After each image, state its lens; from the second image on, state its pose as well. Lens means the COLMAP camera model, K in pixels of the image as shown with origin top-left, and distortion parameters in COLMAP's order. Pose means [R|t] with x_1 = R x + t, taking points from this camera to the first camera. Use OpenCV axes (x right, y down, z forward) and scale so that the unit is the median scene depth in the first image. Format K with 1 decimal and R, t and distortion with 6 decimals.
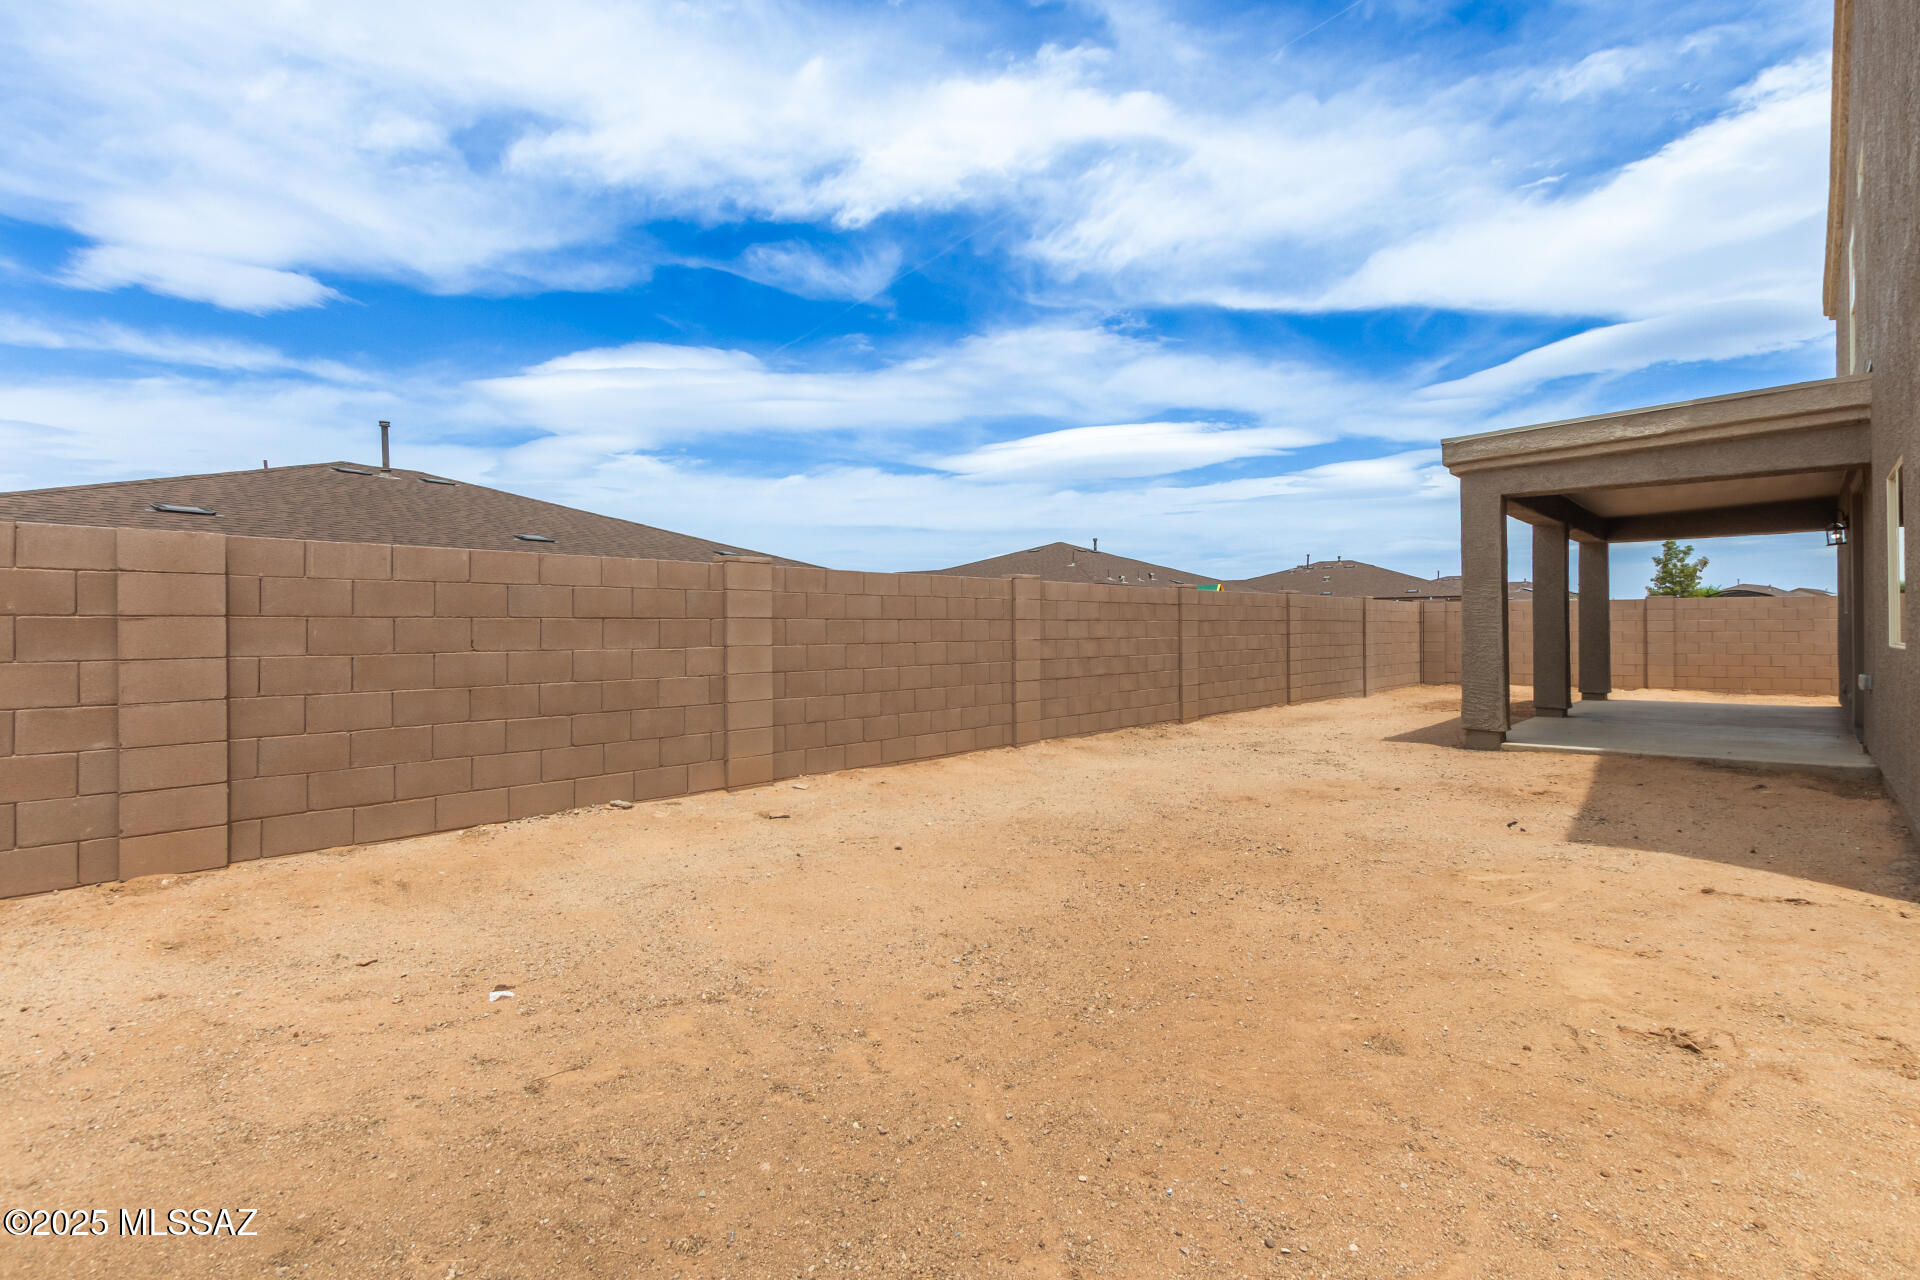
lens RADIAL K [[889.4, 0, 962.8], [0, 889.4, 628.8], [0, 0, 1]] dist [0.004083, 0.000474]
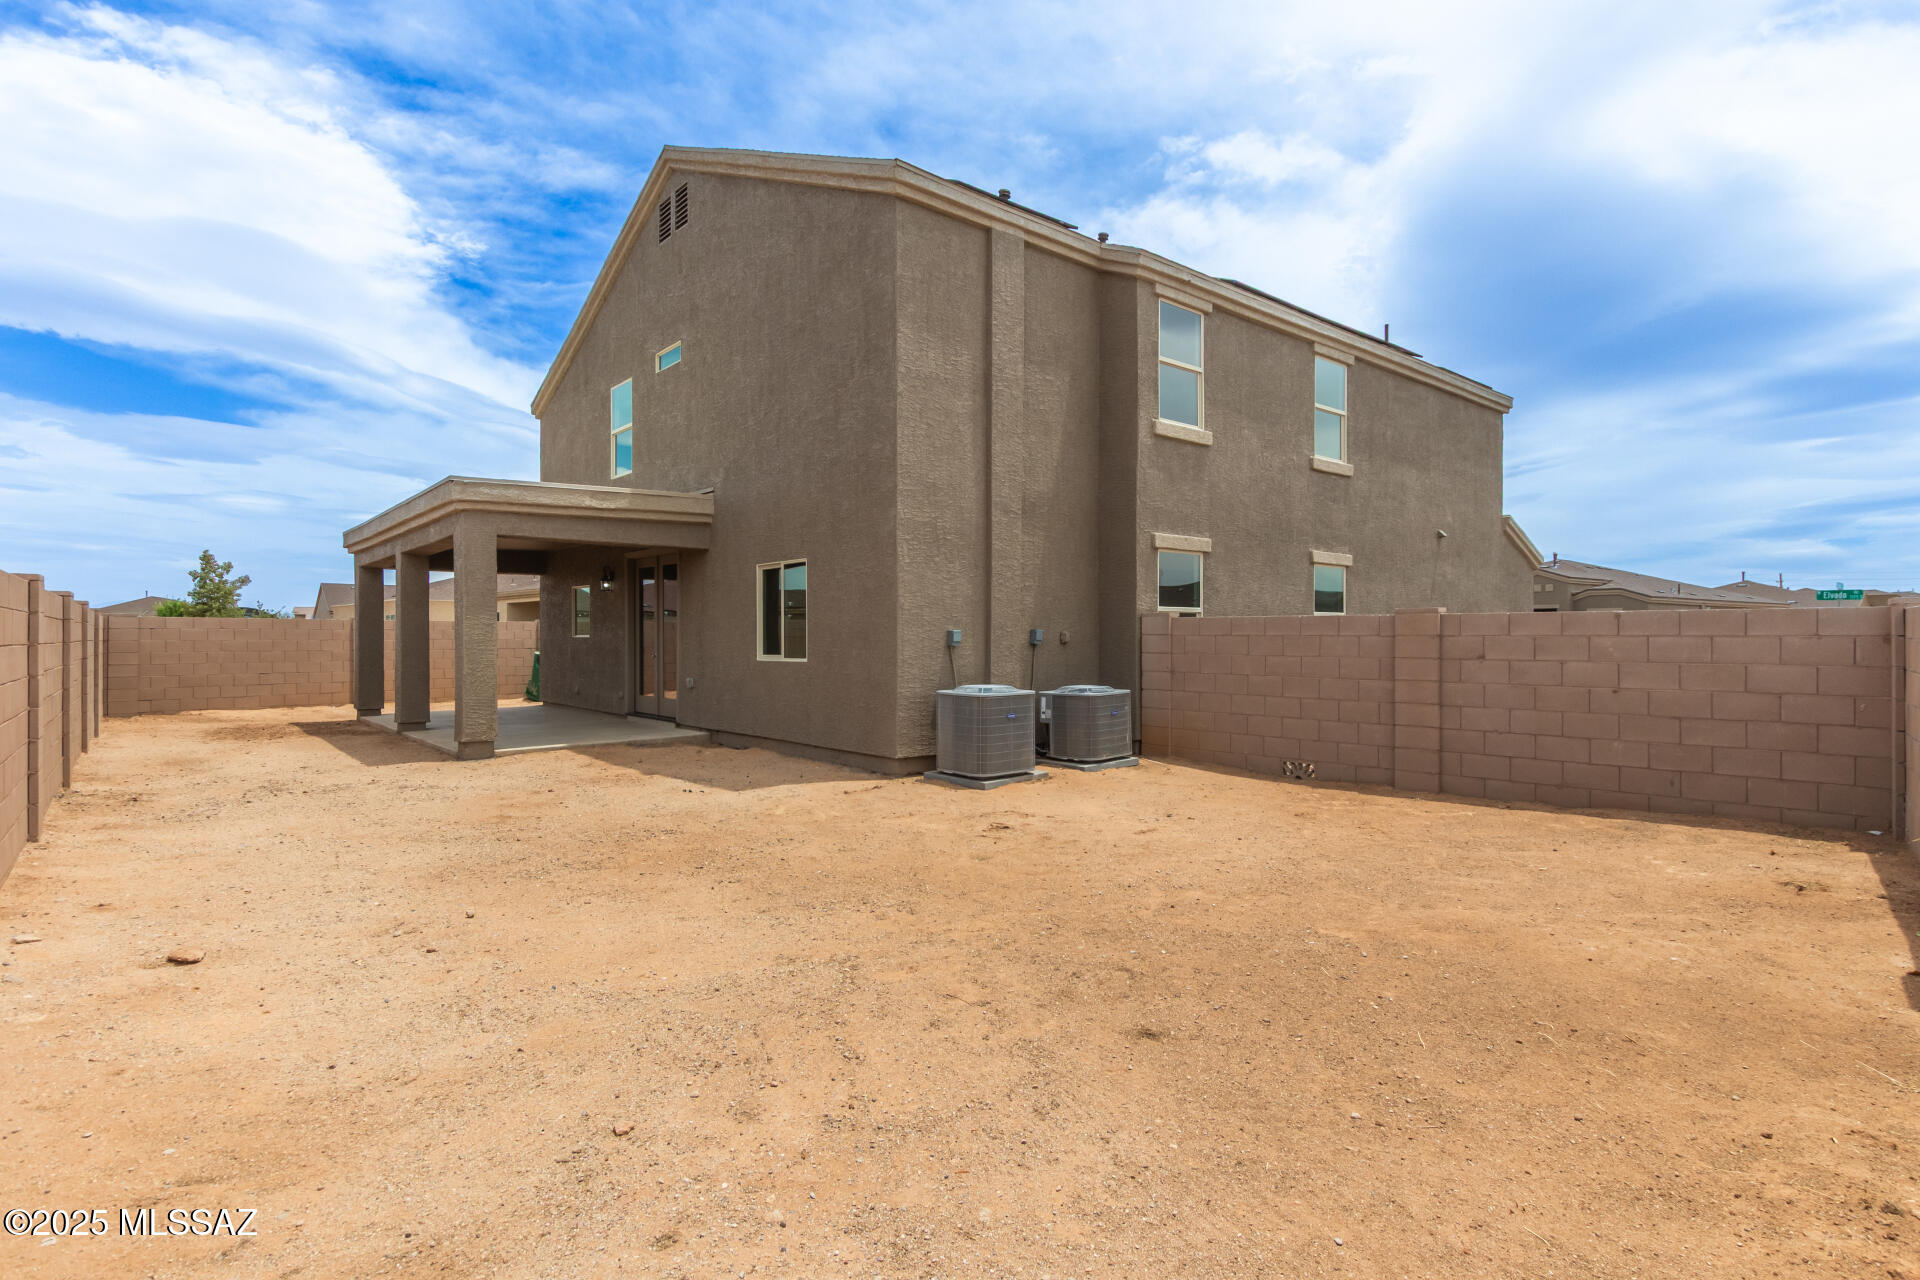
lens RADIAL K [[981.3, 0, 964.6], [0, 981.3, 639.4], [0, 0, 1]] dist [0.002630, 0.000362]
pose [[0.113216, 0.001960, 0.993568, -0.906172], [0.002769, 0.999994, -0.002288, -0.016305], [-0.993567, 0.003011, 0.113210, 0.394989]]
